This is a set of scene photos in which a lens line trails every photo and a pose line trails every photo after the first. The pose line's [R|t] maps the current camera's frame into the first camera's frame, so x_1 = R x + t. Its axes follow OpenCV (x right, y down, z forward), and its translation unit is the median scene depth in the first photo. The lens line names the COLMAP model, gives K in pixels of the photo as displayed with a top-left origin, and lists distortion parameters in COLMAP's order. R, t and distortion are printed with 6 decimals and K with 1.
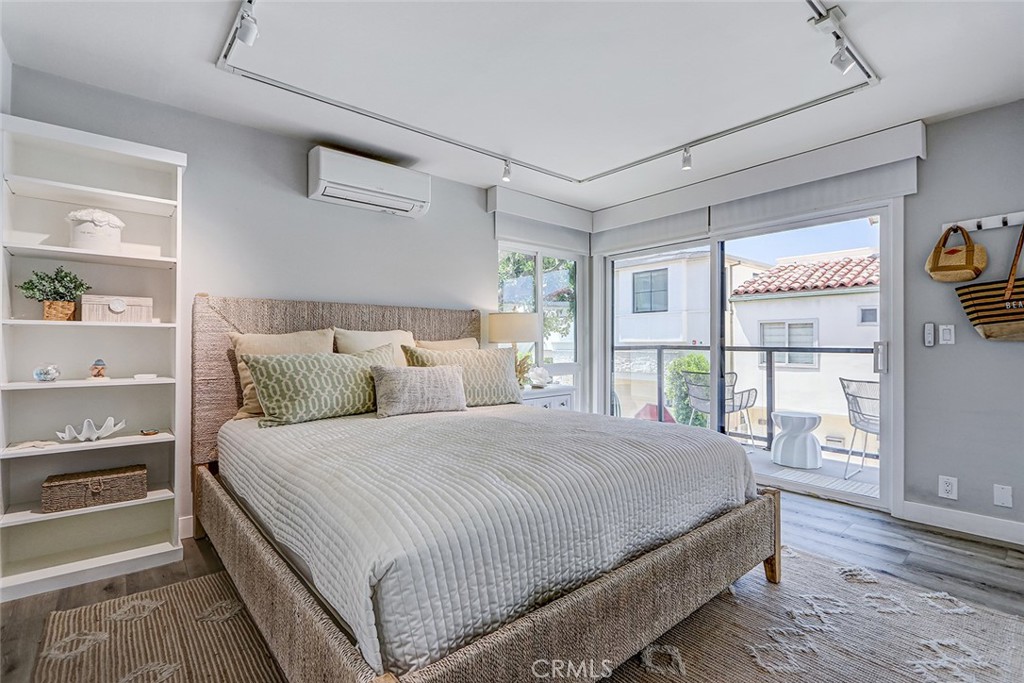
lens RADIAL K [[469.7, 0, 501.8], [0, 469.7, 343.3], [0, 0, 1]] dist [0.010645, -0.008243]
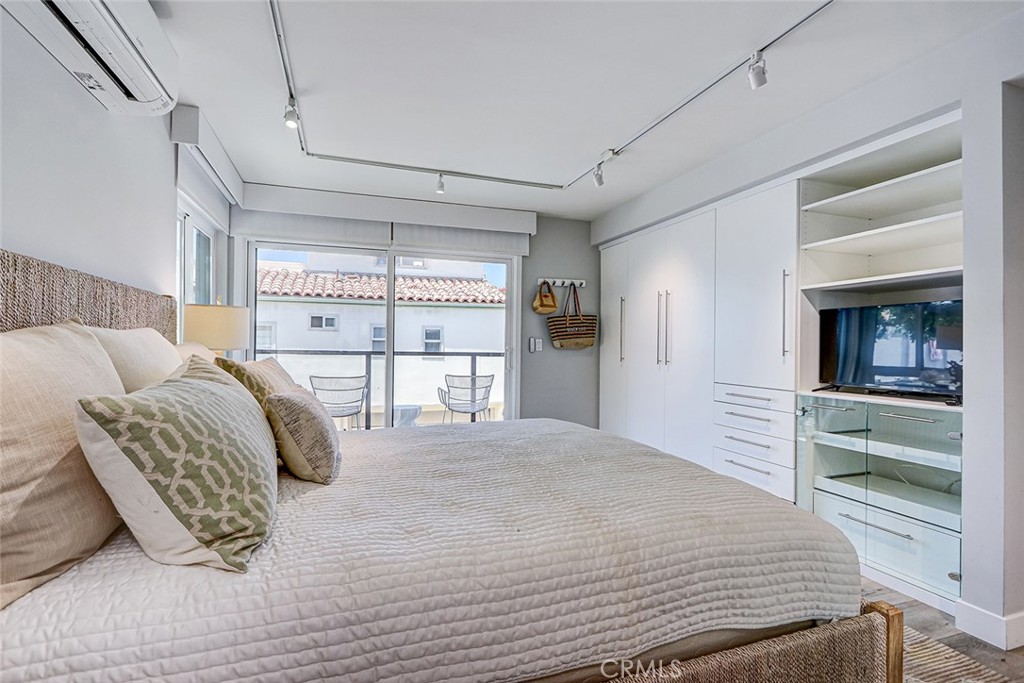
lens RADIAL K [[469.7, 0, 501.8], [0, 469.7, 343.3], [0, 0, 1]] dist [0.010645, -0.008243]
pose [[0.357575, 0.008208, 0.933848, -0.428198], [-0.009163, 0.999944, -0.005280, -0.008935], [-0.933839, -0.006669, 0.357631, 0.342911]]
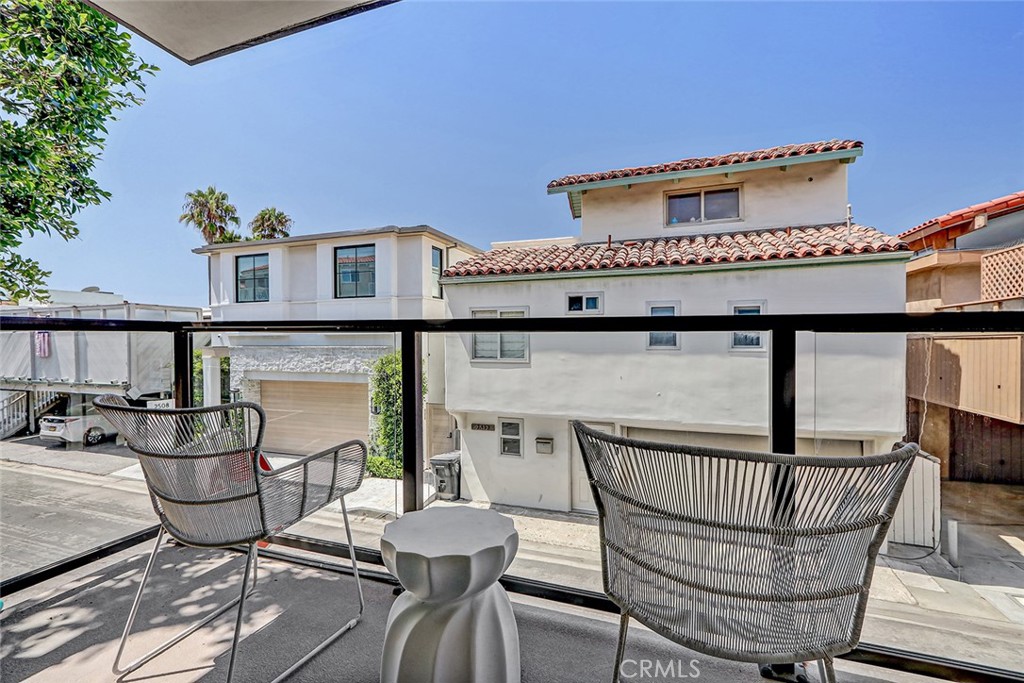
lens RADIAL K [[469.7, 0, 501.8], [0, 469.7, 343.3], [0, 0, 1]] dist [0.010645, -0.008243]
pose [[0.864200, -0.006171, 0.503110, 0.507442], [0.003444, 0.999974, 0.006349, 0.028028], [-0.503136, -0.003754, 0.864199, 0.730996]]
